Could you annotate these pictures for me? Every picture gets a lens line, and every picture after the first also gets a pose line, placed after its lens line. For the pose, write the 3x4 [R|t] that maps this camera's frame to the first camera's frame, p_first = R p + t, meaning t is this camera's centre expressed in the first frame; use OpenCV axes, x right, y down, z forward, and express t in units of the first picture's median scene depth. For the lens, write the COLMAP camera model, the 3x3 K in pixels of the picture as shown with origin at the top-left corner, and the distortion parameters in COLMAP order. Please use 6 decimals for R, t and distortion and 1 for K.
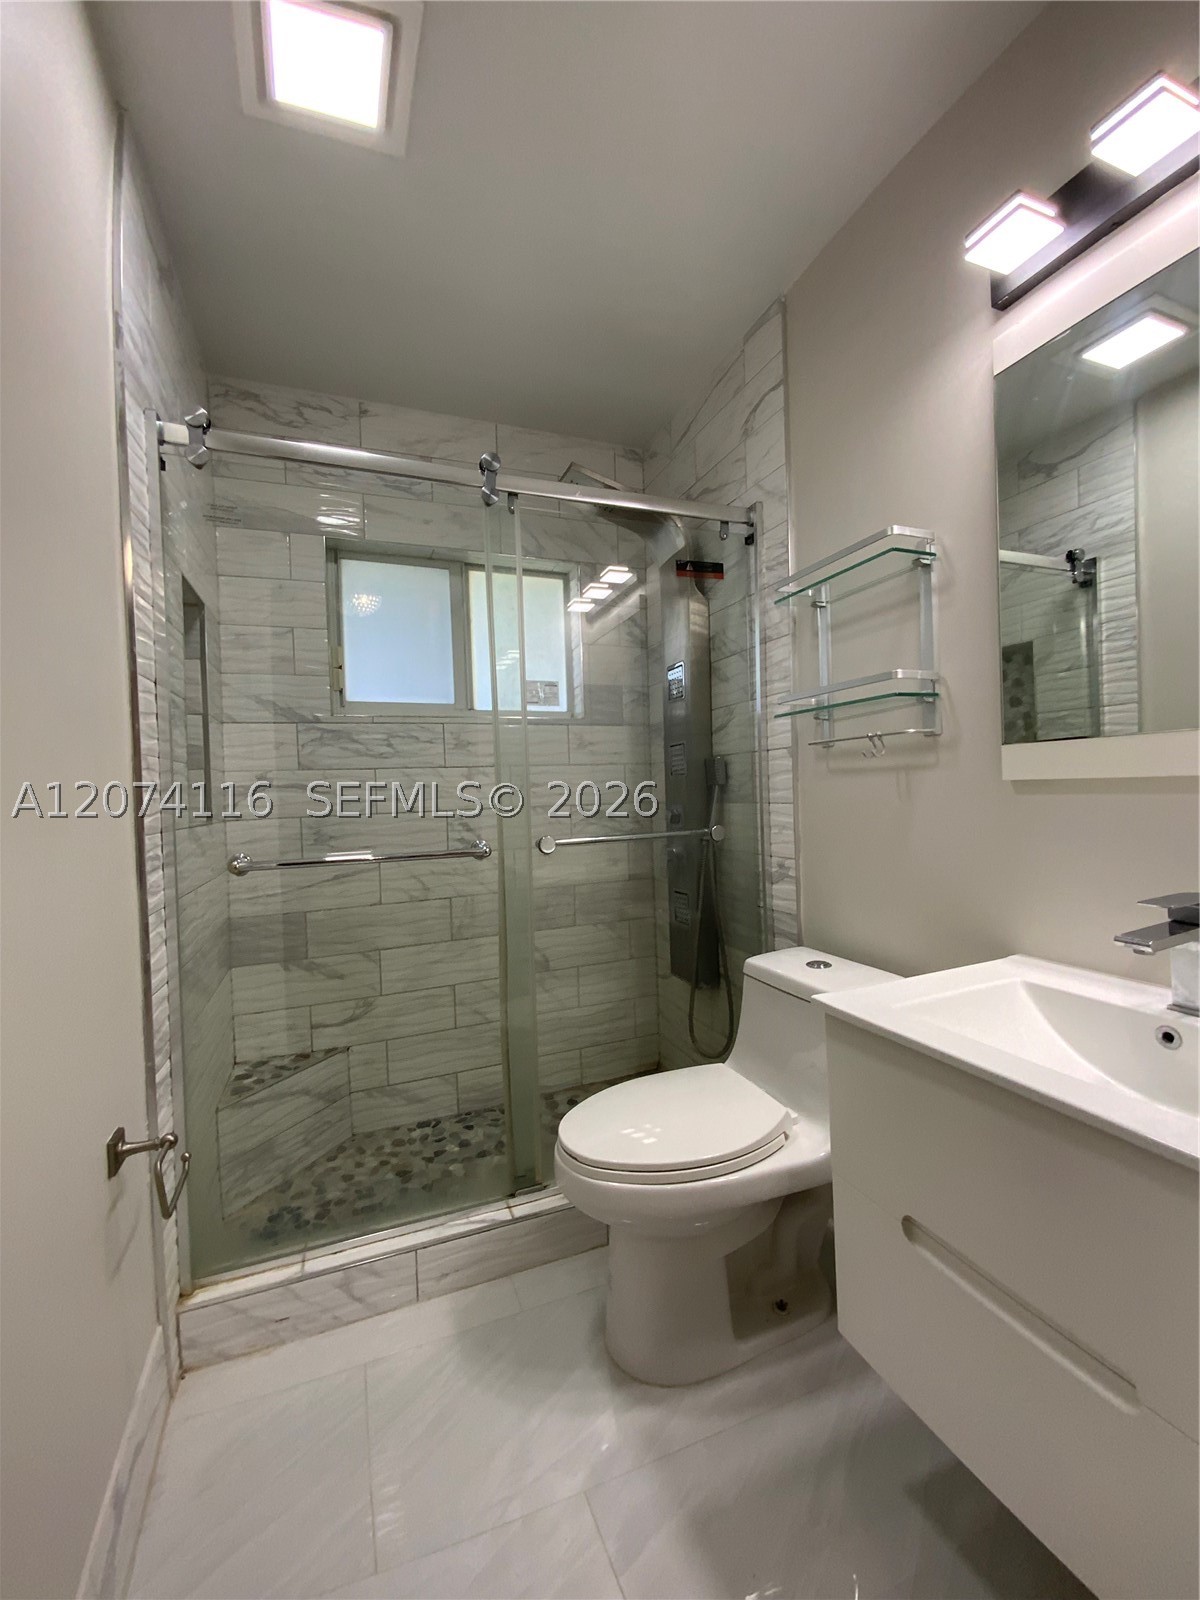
lens RADIAL K [[652.4, 0, 602.3], [0, 652.4, 791.3], [0, 0, 1]] dist [0.011988, -0.013532]
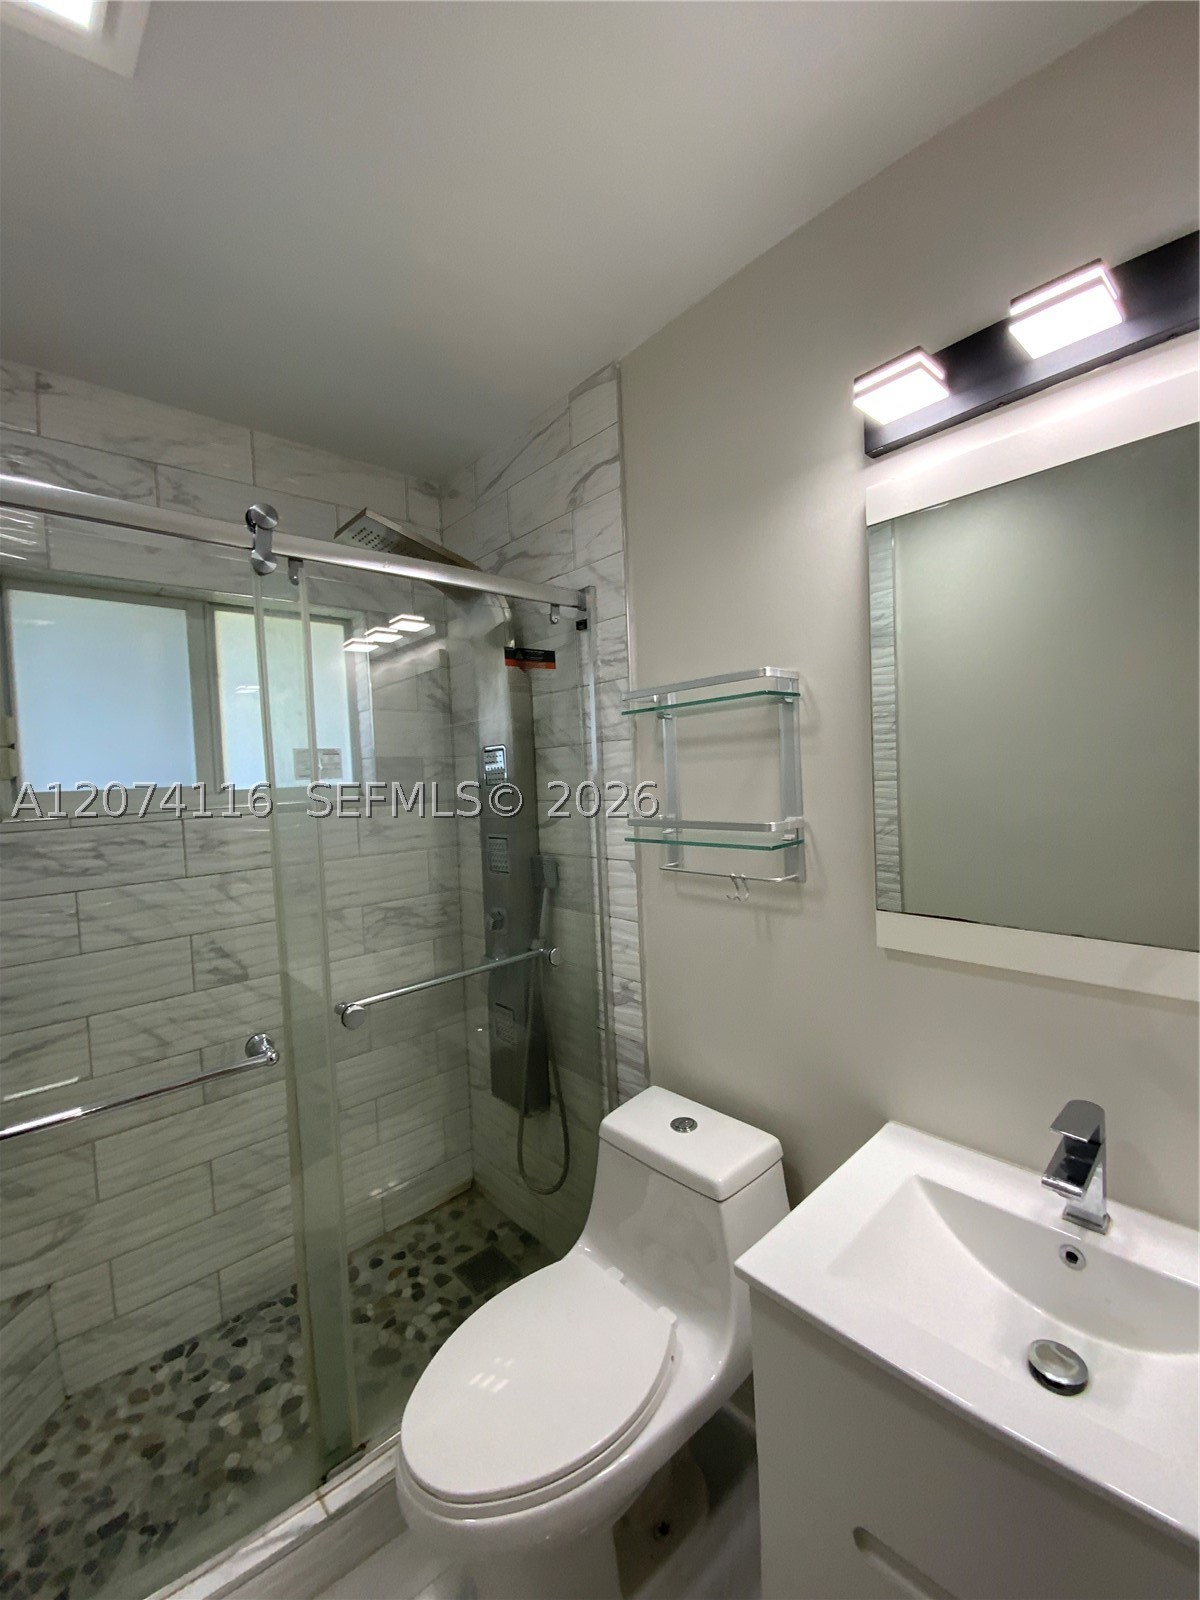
lens RADIAL K [[652.4, 0, 613.9], [0, 652.4, 802.8], [0, 0, 1]] dist [0.011988, -0.013532]
pose [[0.933686, -0.022131, 0.357409, -0.055747], [0.016551, 0.999689, 0.018665, -0.146002], [-0.357711, -0.011512, 0.933761, 0.132852]]
